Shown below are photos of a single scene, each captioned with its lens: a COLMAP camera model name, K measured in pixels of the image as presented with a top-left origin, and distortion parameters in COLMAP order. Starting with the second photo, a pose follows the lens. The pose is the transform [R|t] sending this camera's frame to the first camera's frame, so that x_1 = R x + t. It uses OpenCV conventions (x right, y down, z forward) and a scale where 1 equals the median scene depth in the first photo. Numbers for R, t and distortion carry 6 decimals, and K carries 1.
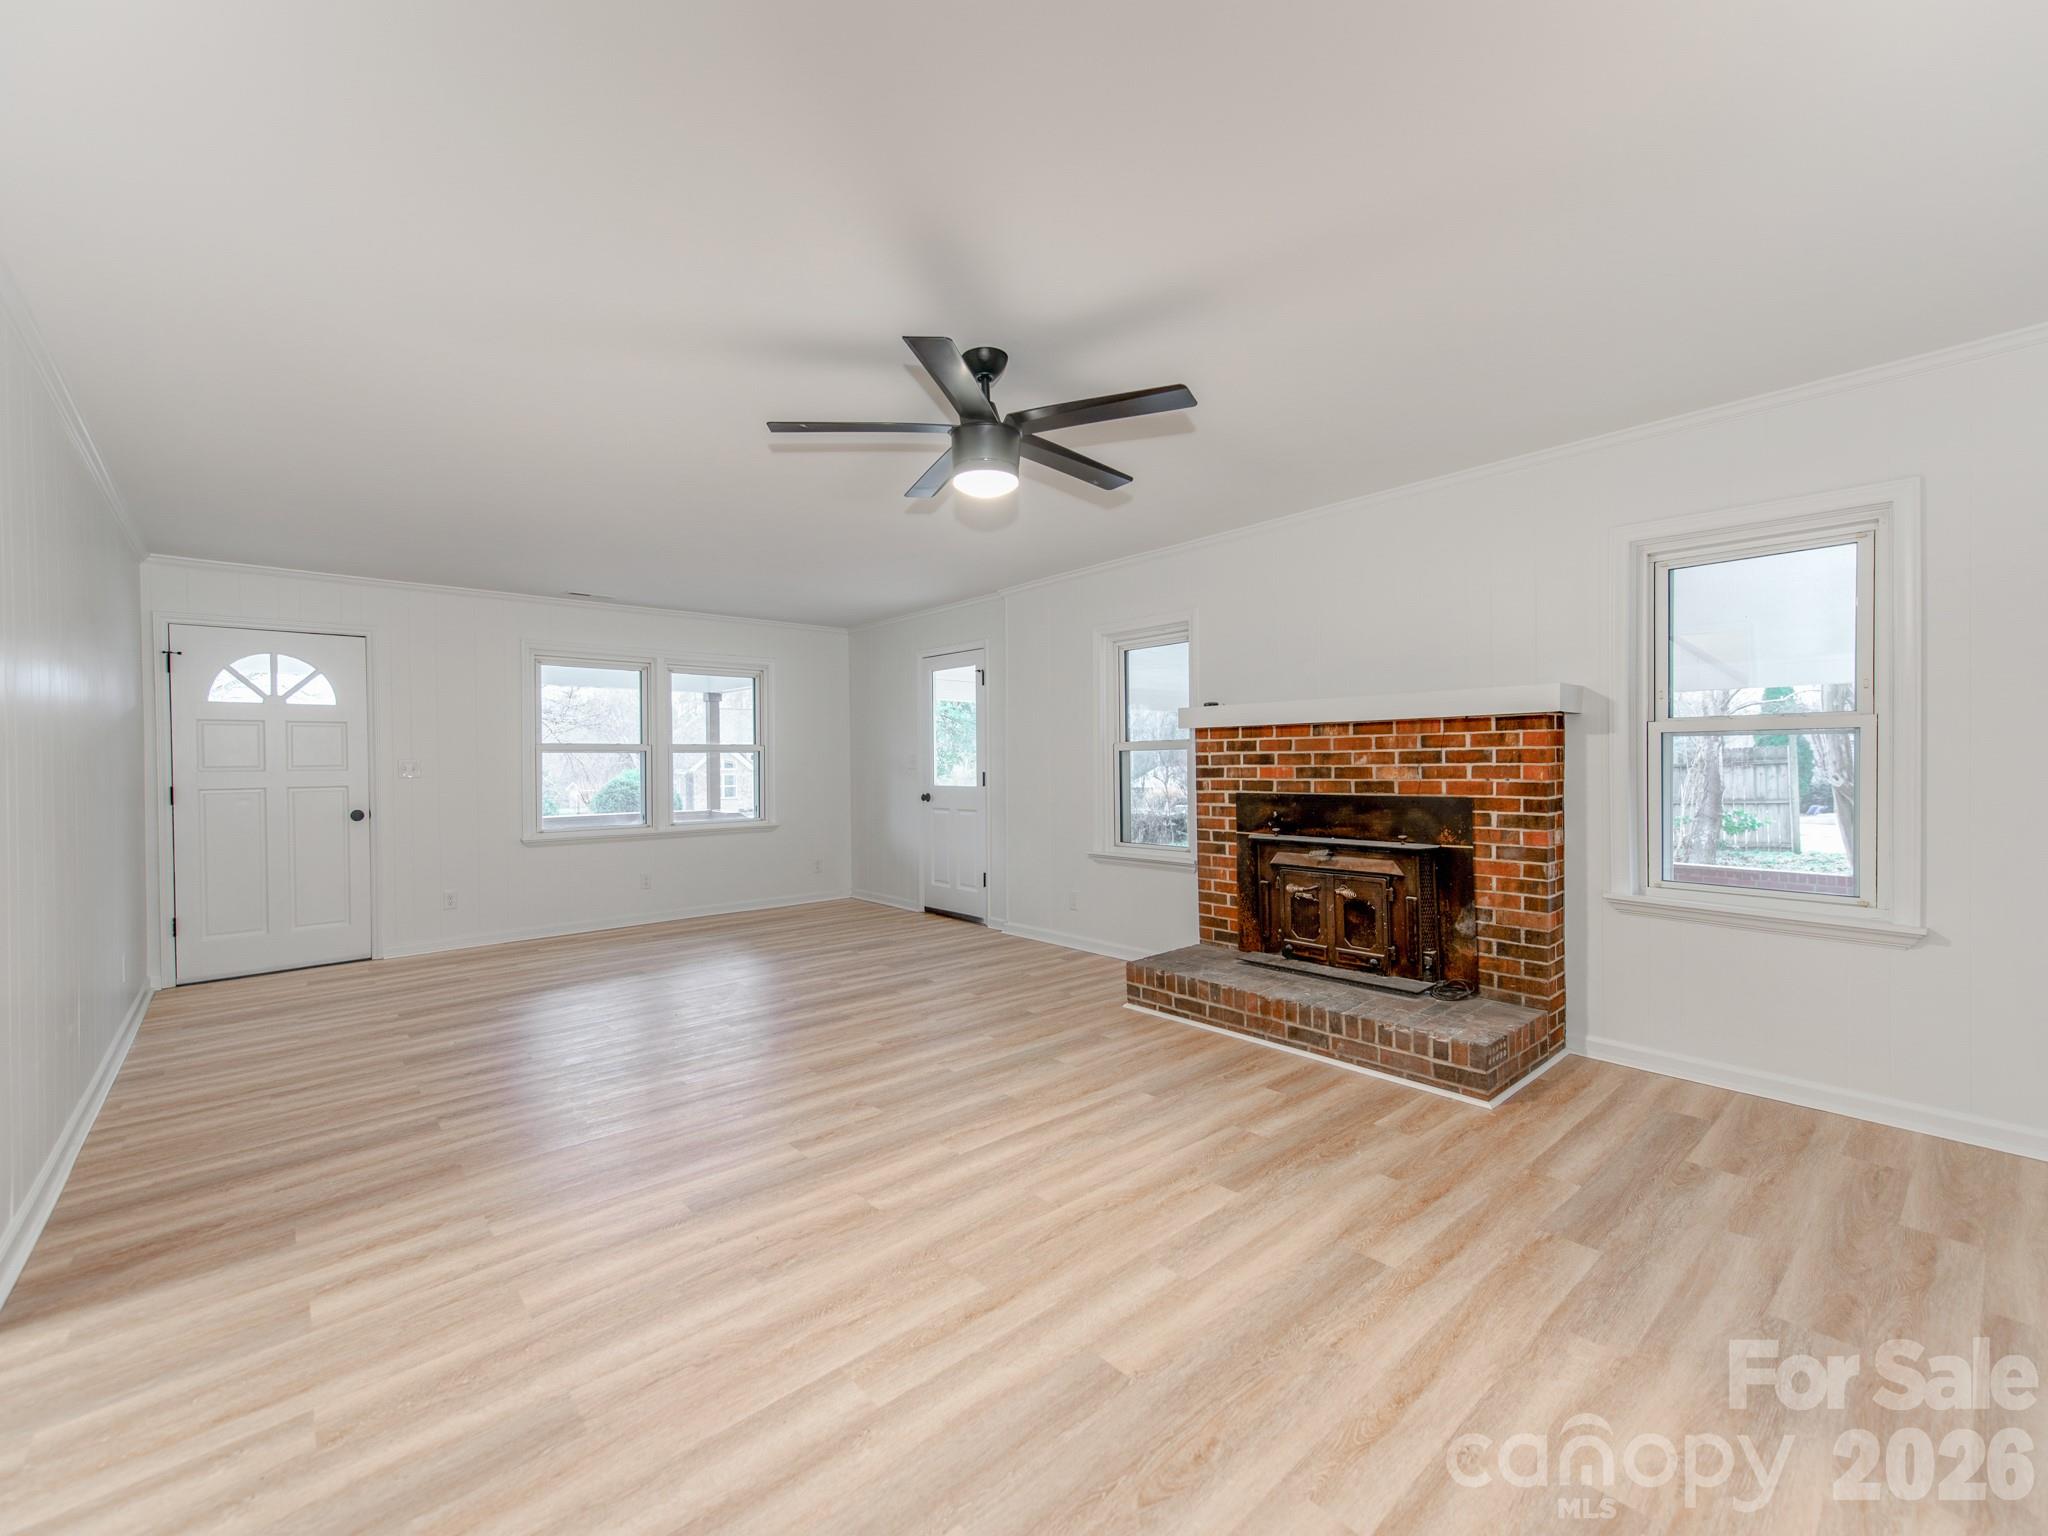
lens RADIAL K [[850.7, 0, 1024.0], [0, 850.7, 768.0], [0, 0, 1]] dist [0.019151, -0.000168]
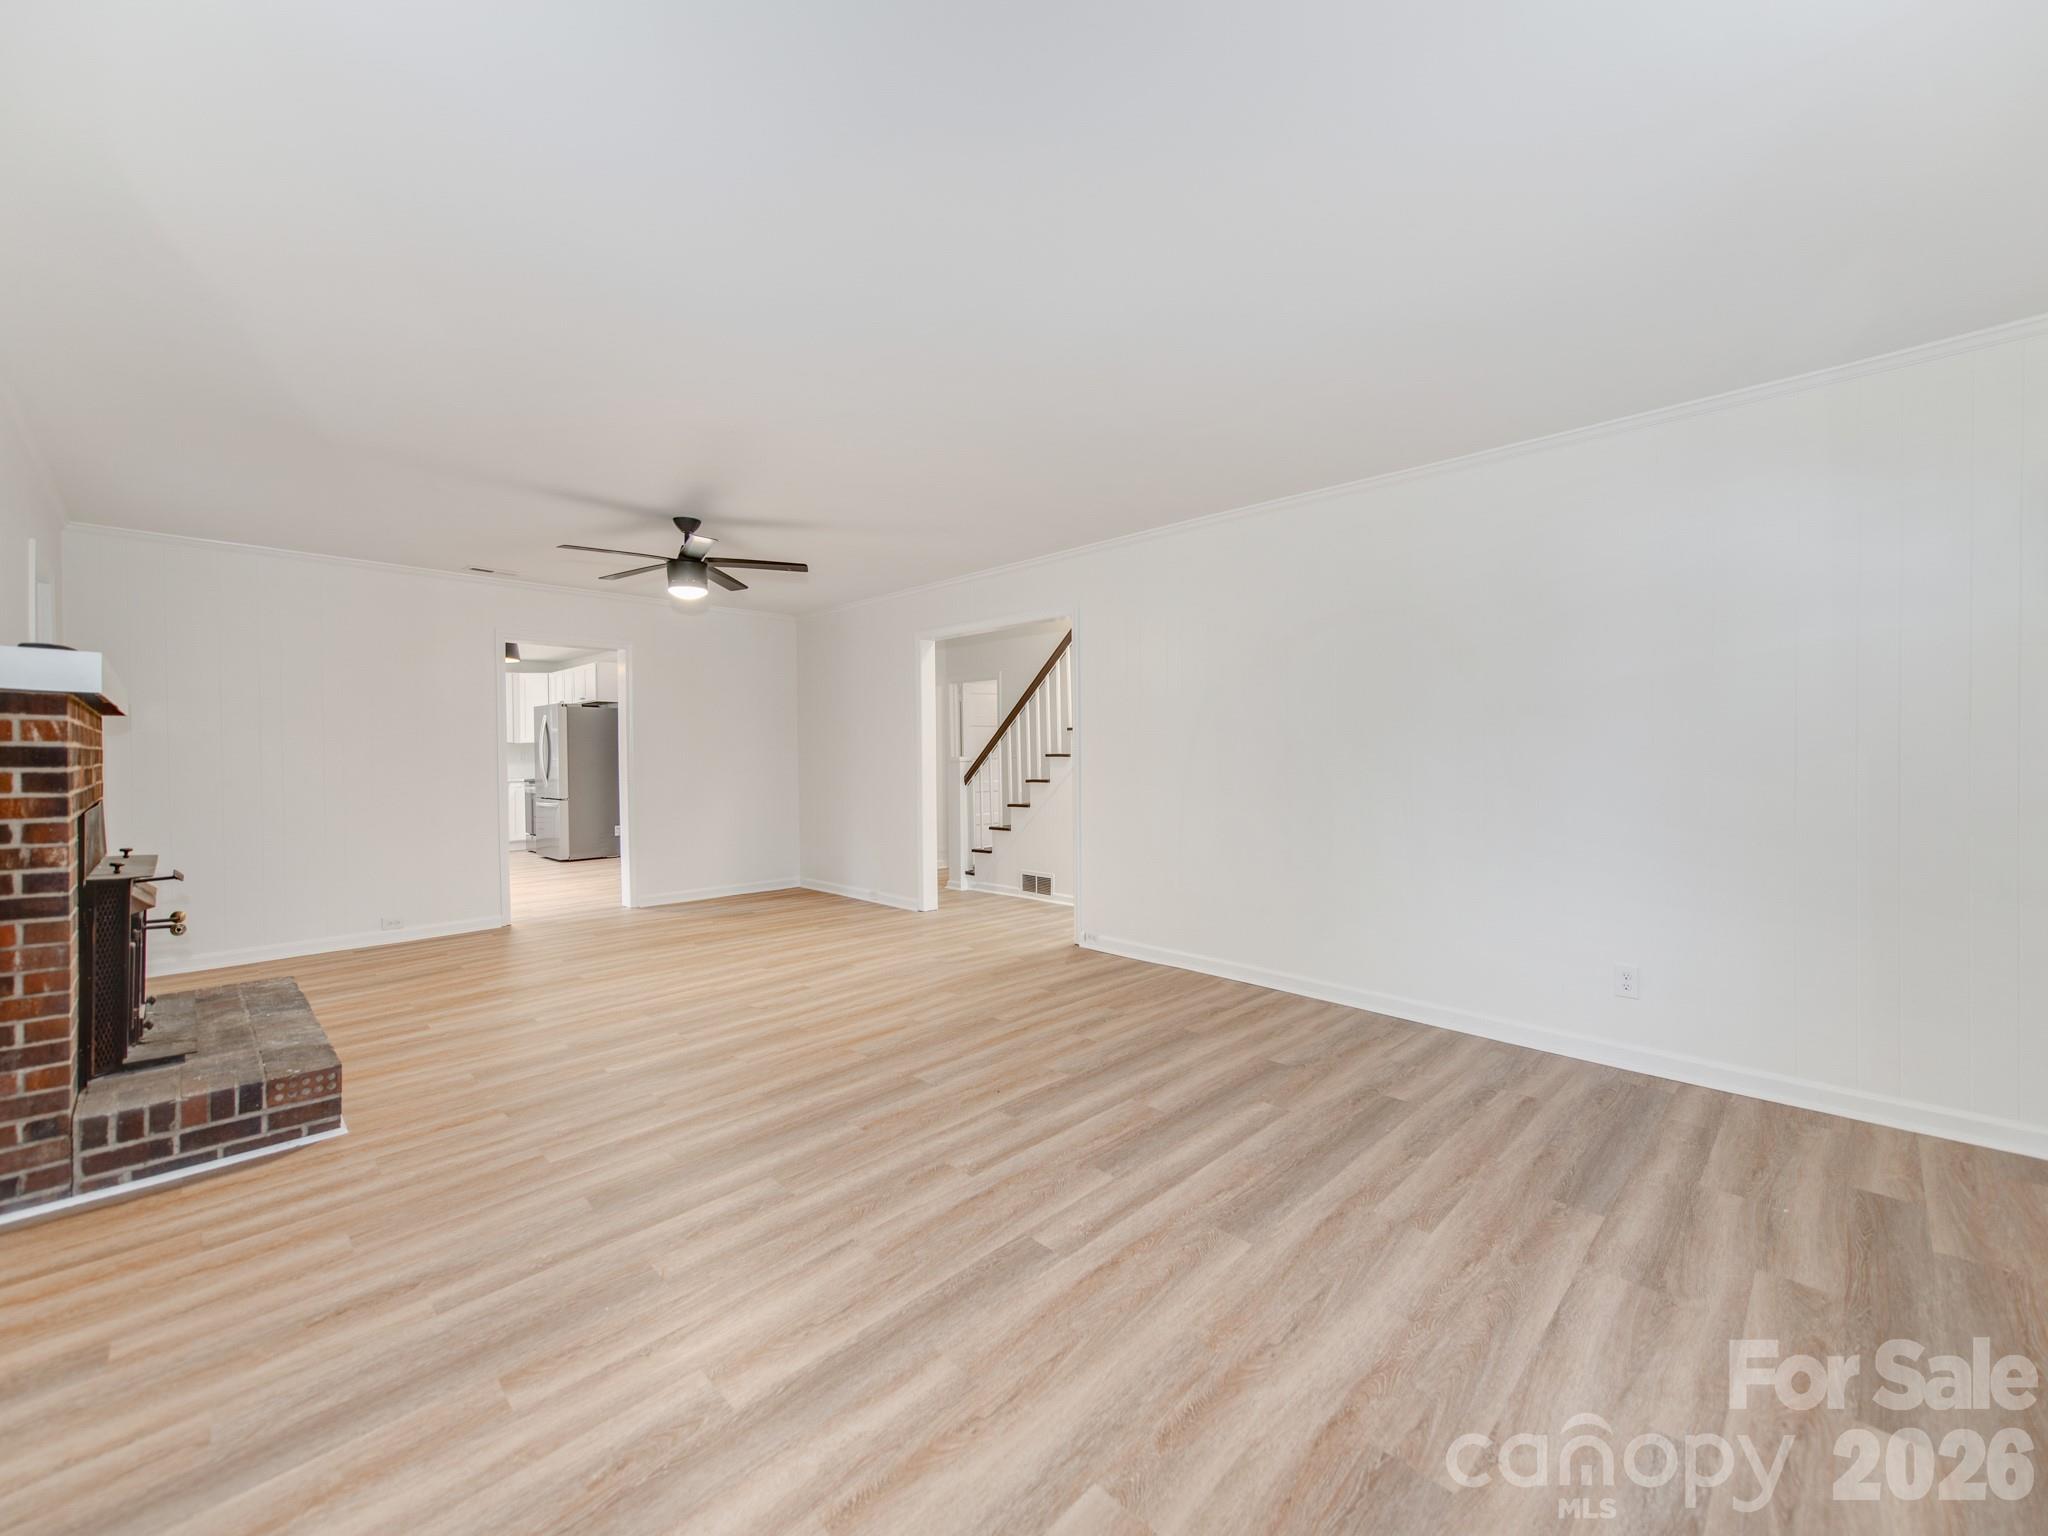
lens RADIAL K [[850.7, 0, 1024.0], [0, 850.7, 768.0], [0, 0, 1]] dist [0.019151, -0.000168]
pose [[-0.998484, 0.031003, -0.045489, -0.459715], [0.029481, 0.998995, 0.033749, -0.023829], [0.046490, 0.032357, -0.998395, 1.960032]]
